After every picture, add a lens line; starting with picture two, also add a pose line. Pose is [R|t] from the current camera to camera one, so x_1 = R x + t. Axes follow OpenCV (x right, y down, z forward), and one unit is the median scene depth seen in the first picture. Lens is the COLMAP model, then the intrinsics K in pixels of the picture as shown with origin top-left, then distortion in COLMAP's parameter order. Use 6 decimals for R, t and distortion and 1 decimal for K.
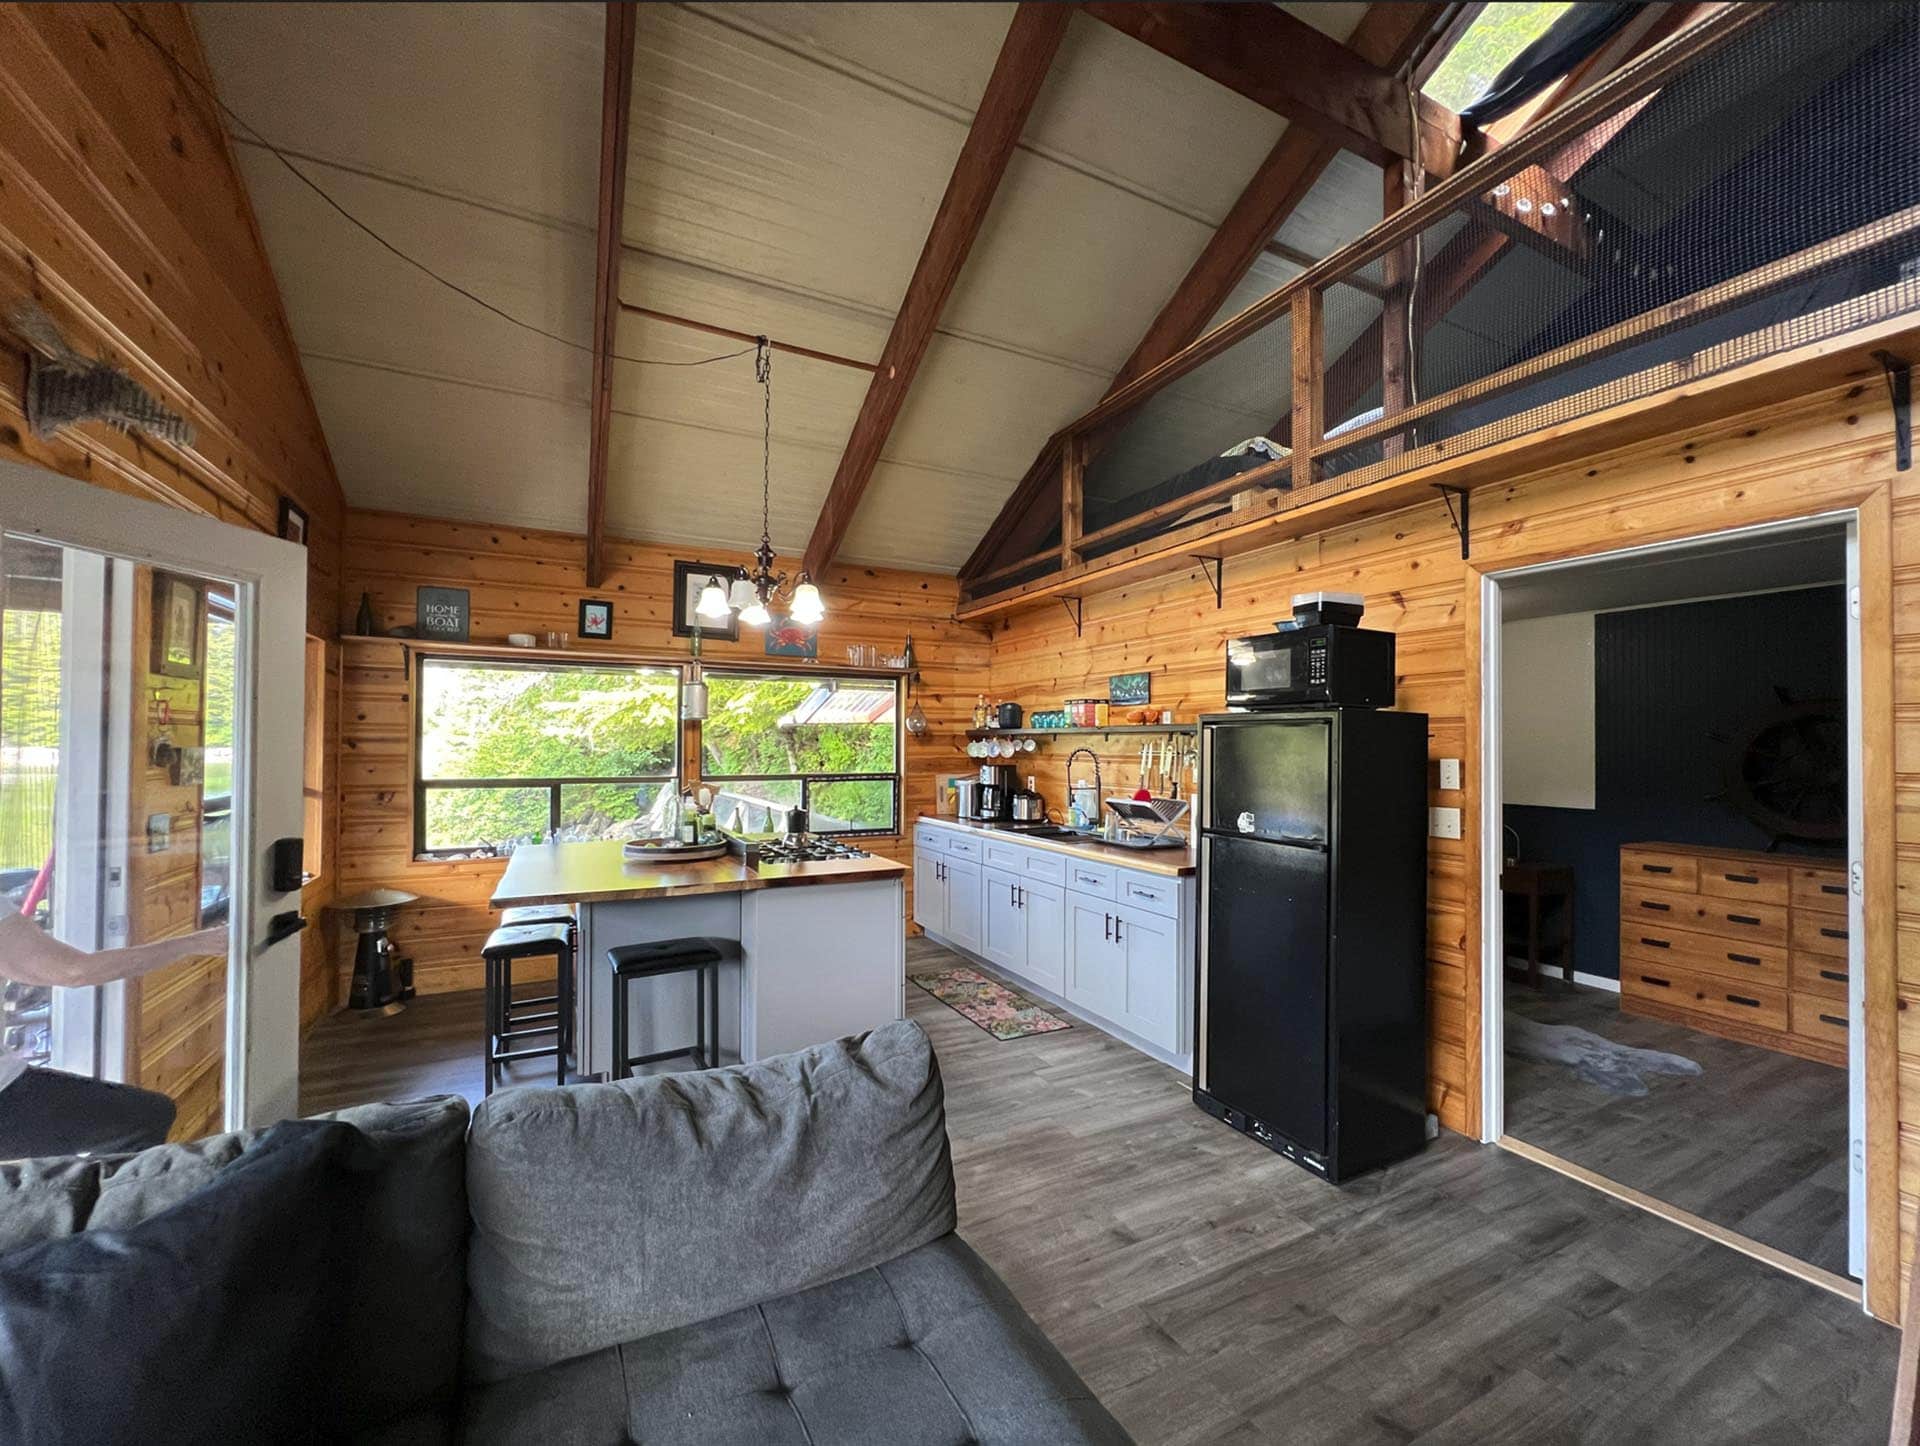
lens RADIAL K [[771.7, 0, 963.8], [0, 771.7, 731.2], [0, 0, 1]] dist [-0.000346, -0.000008]
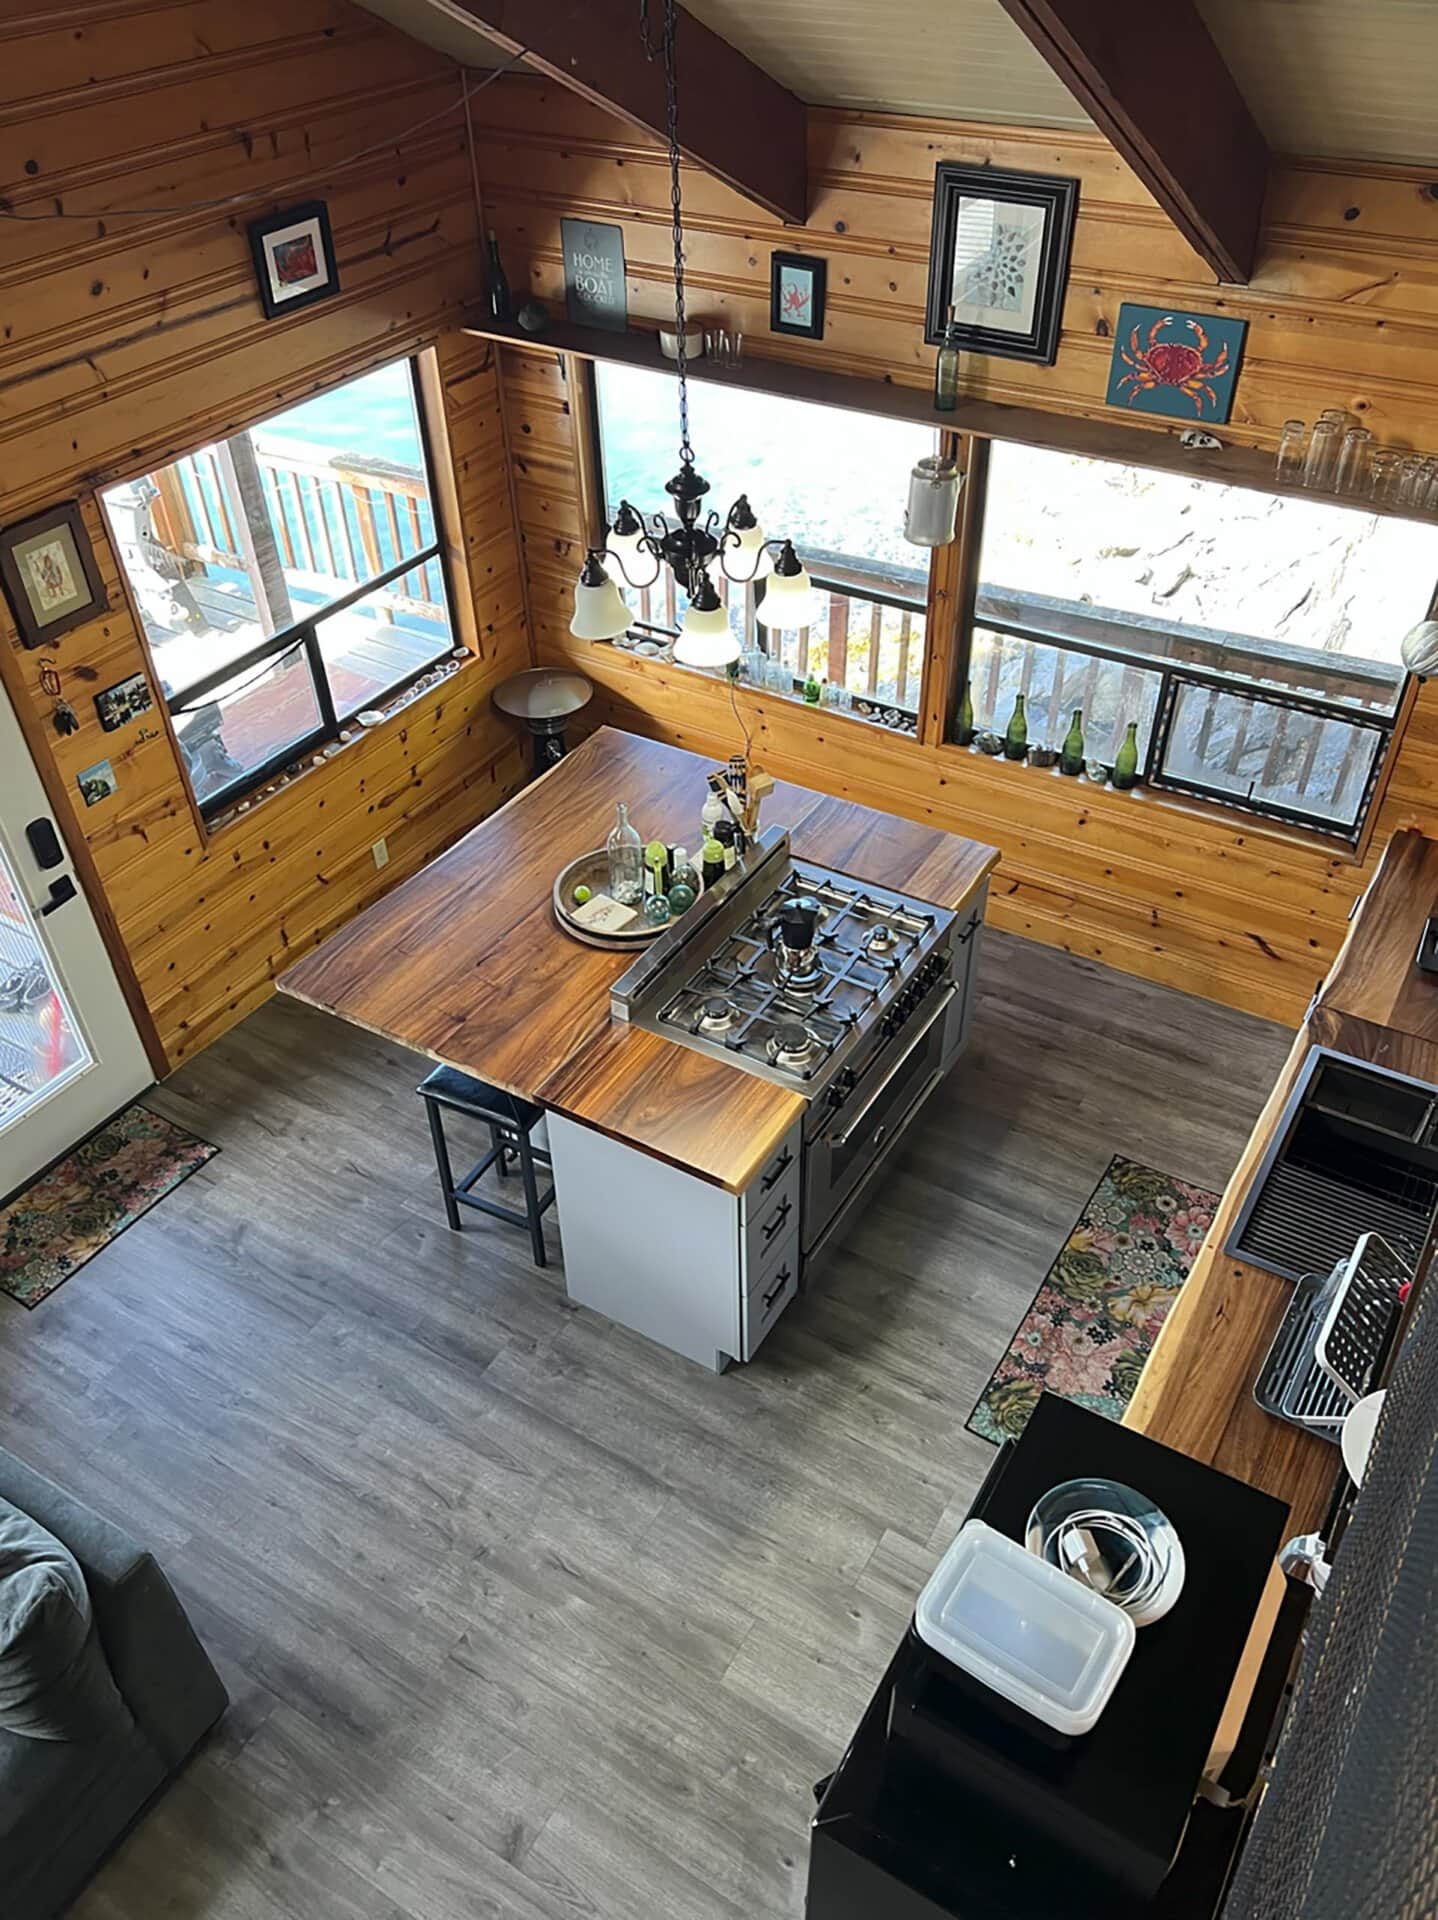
lens RADIAL K [[1471.1, 0, 718.2], [0, 1471.1, 962.4], [0, 0, 1]] dist [0.042769, -0.008353]
pose [[0.522901, 0.541251, -0.658500, 0.379128], [0.039895, 0.756144, 0.653188, -0.455949], [0.851459, -0.367824, 0.373795, 0.431710]]
